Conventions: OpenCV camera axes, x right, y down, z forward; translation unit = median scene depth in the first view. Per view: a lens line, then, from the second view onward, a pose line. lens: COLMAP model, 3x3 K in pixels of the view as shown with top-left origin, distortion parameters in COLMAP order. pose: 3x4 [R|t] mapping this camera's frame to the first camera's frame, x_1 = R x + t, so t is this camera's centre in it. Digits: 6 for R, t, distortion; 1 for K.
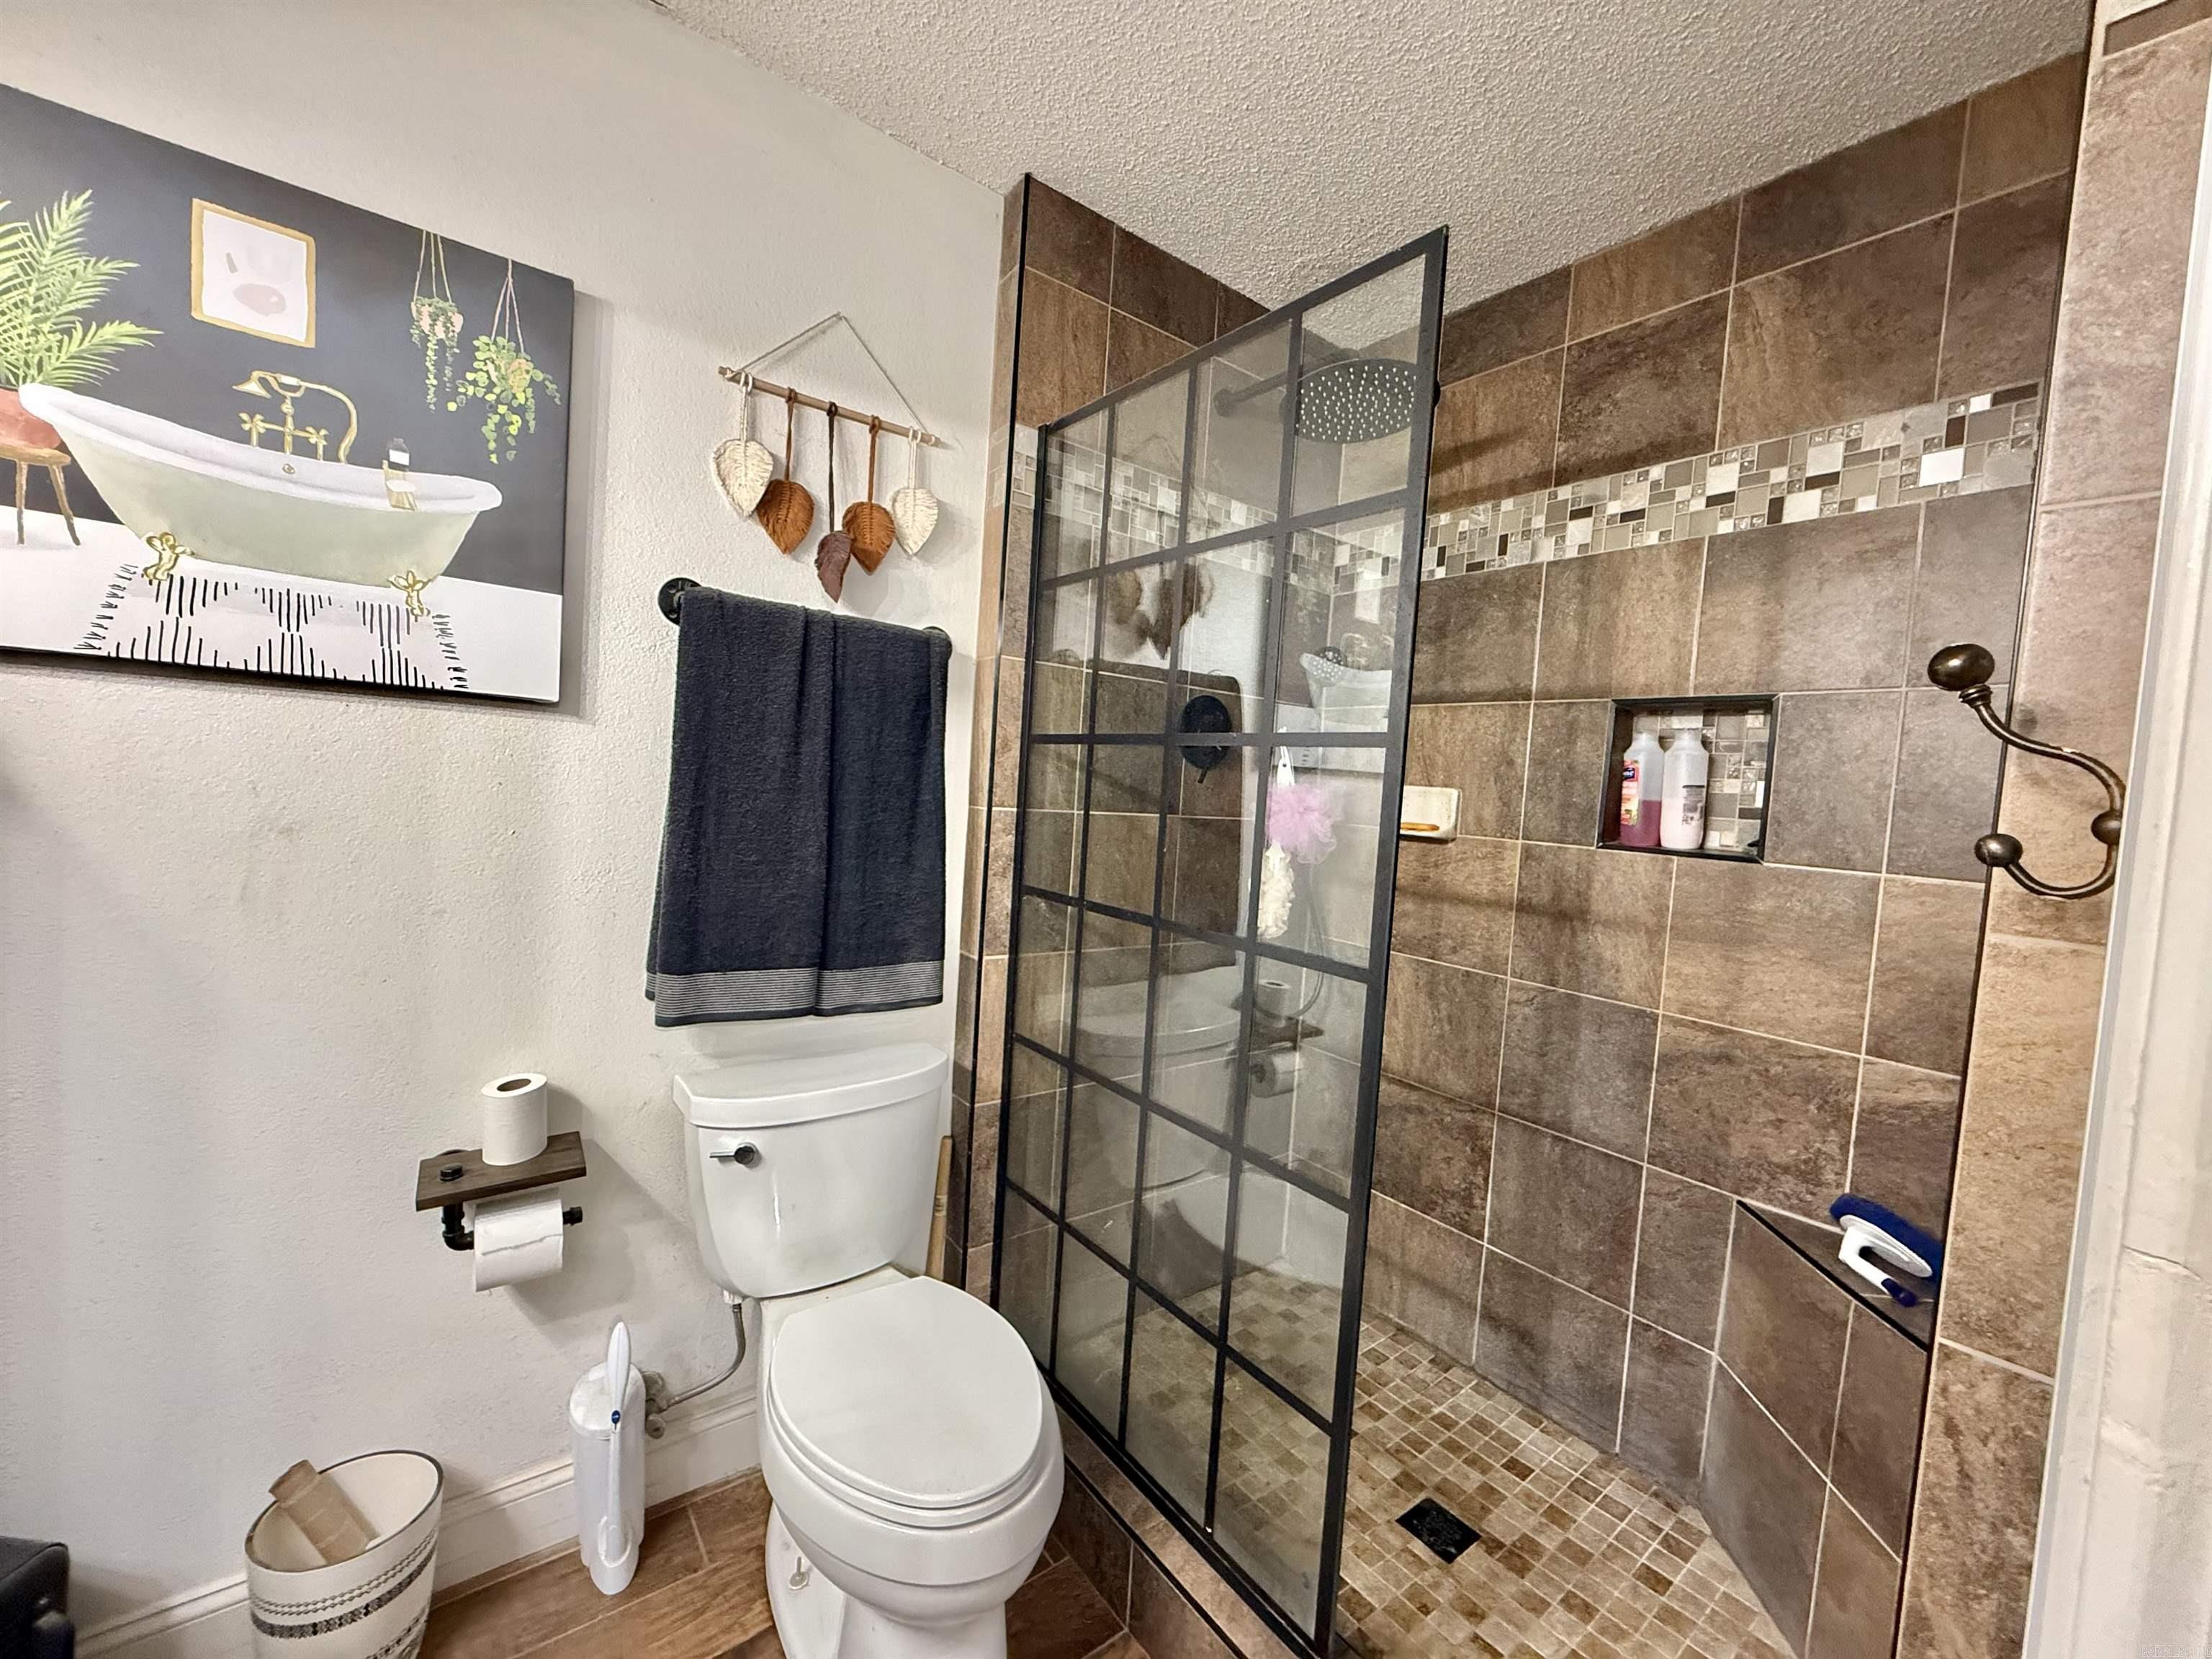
lens RADIAL K [[882.8, 0, 1101.0], [0, 882.8, 828.7], [0, 0, 1]] dist [0.000271, 0.000113]
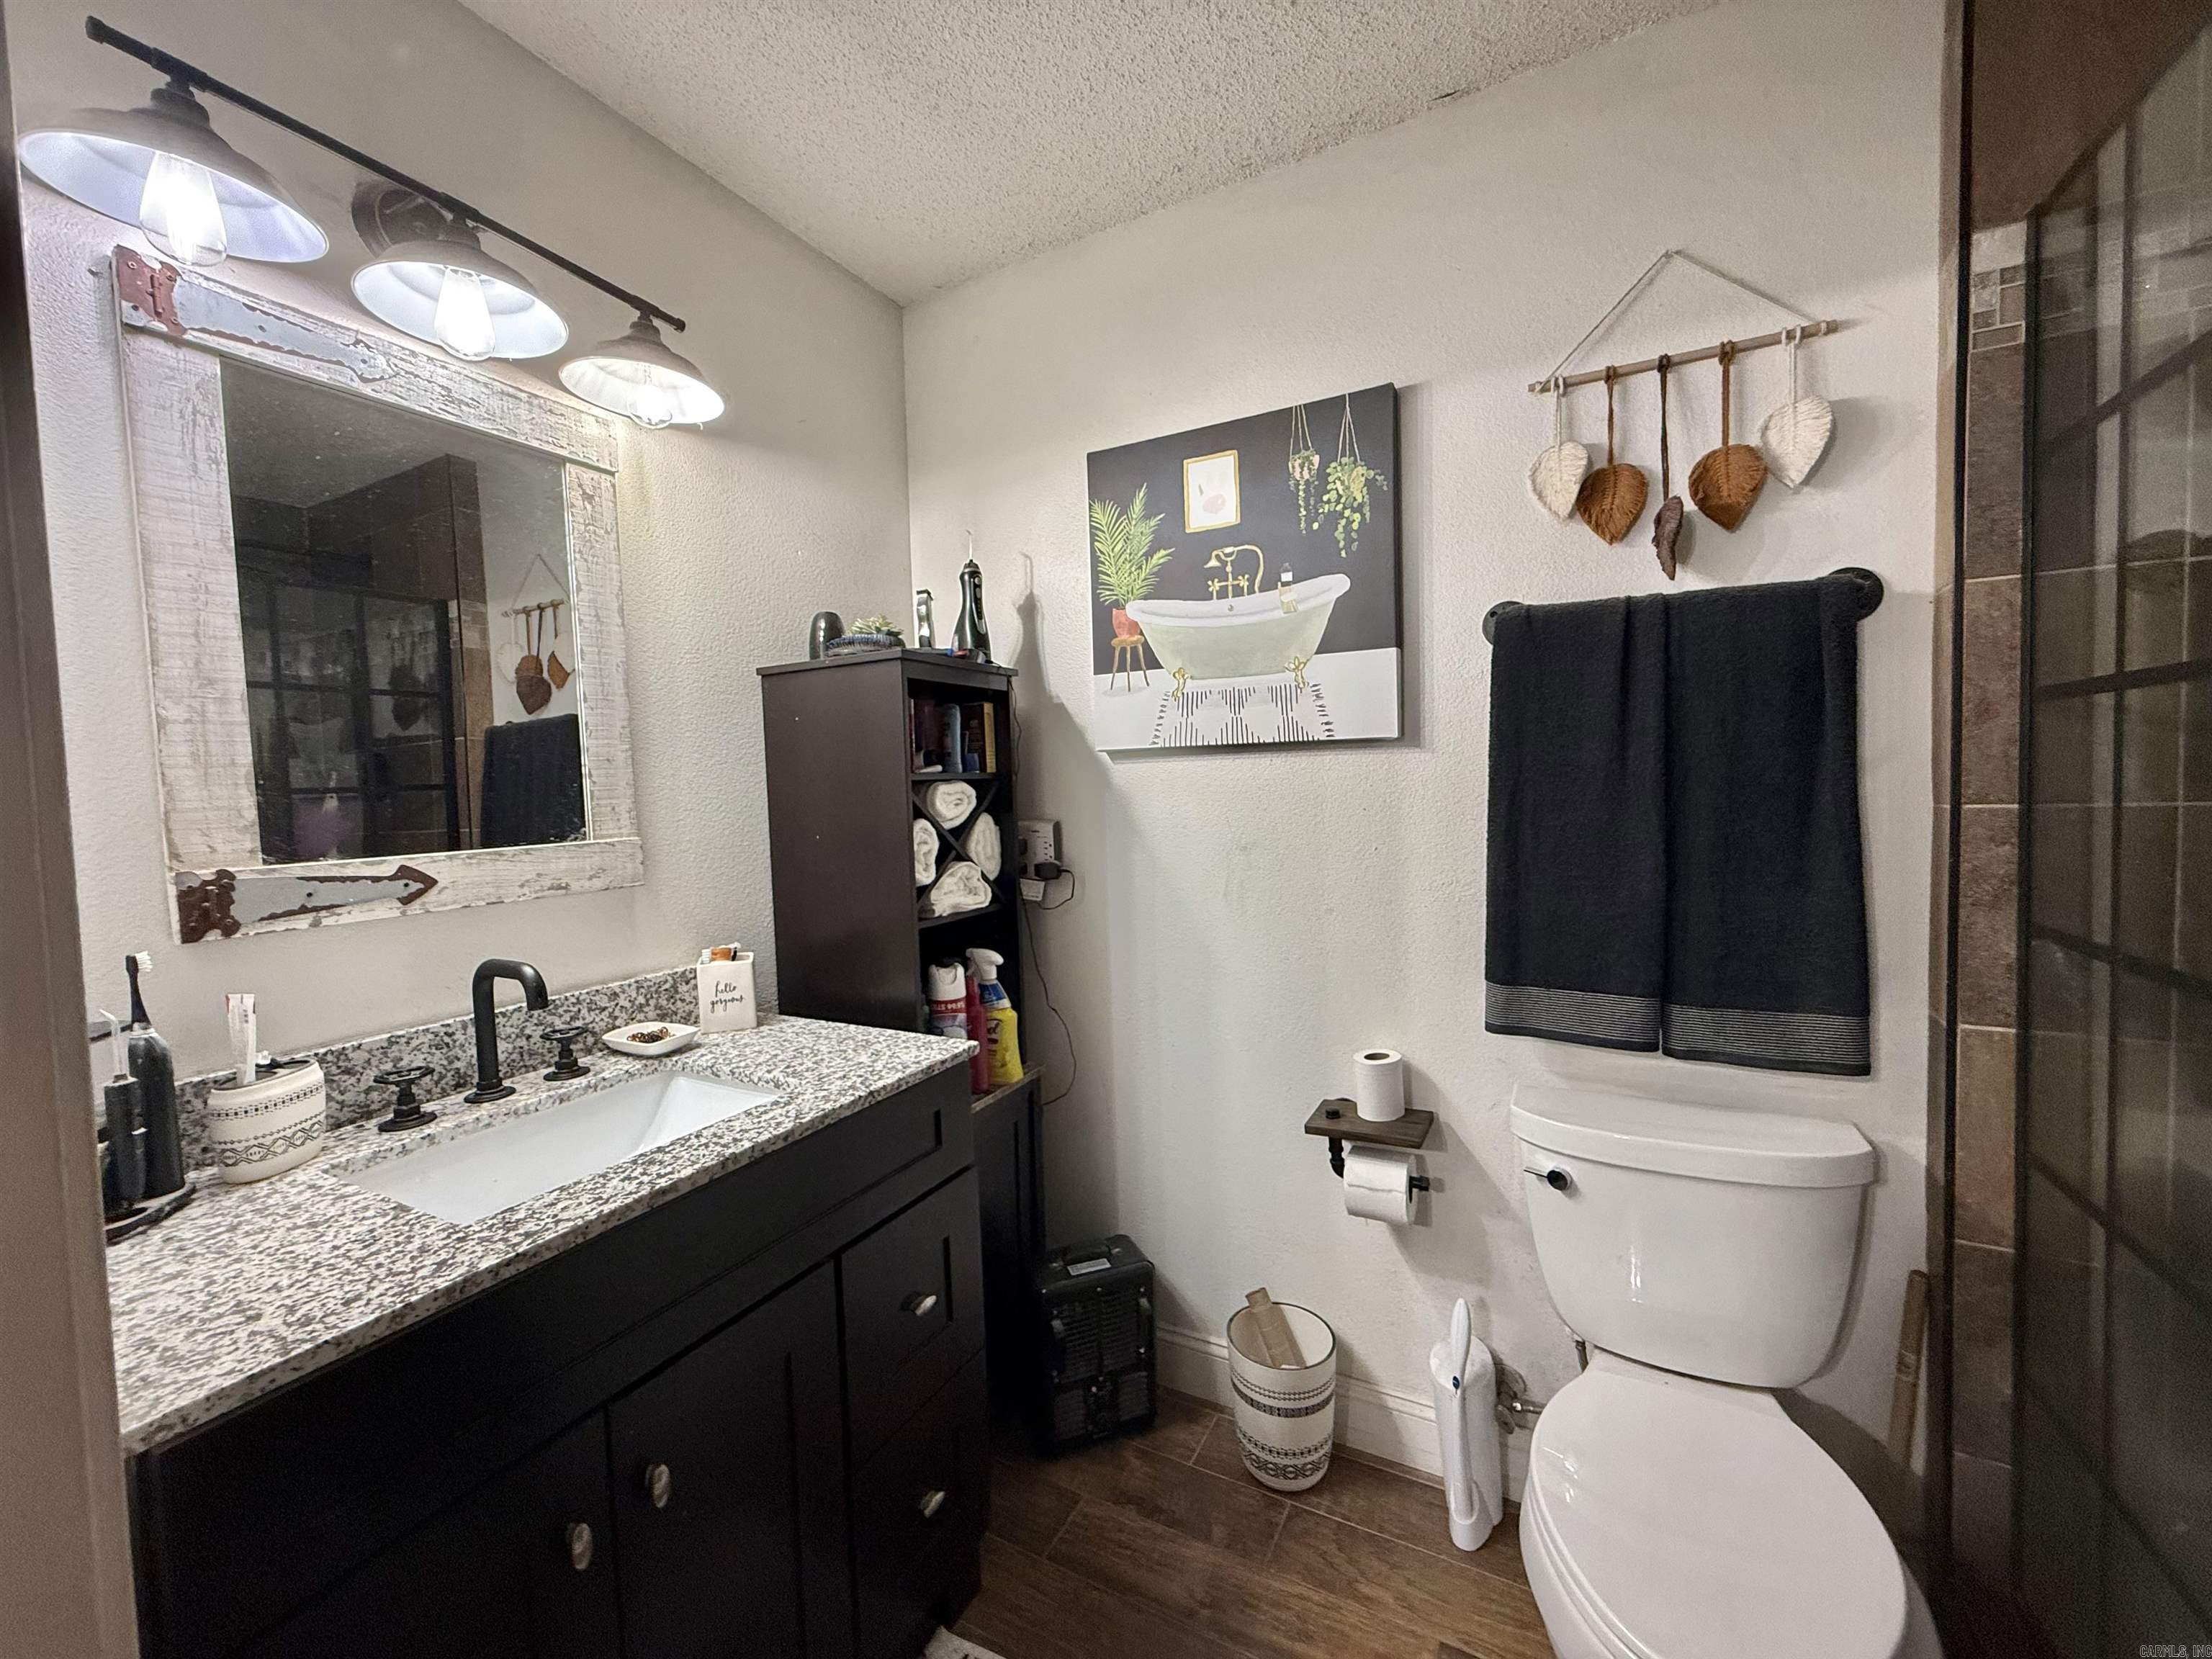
lens RADIAL K [[882.8, 0, 1099.7], [0, 882.8, 828.5], [0, 0, 1]] dist [0.000271, 0.000113]
pose [[0.409602, -0.033144, -0.911662, 0.266449], [0.010274, 0.999444, -0.031719, 0.010538], [0.912206, 0.003626, 0.409715, 0.137501]]
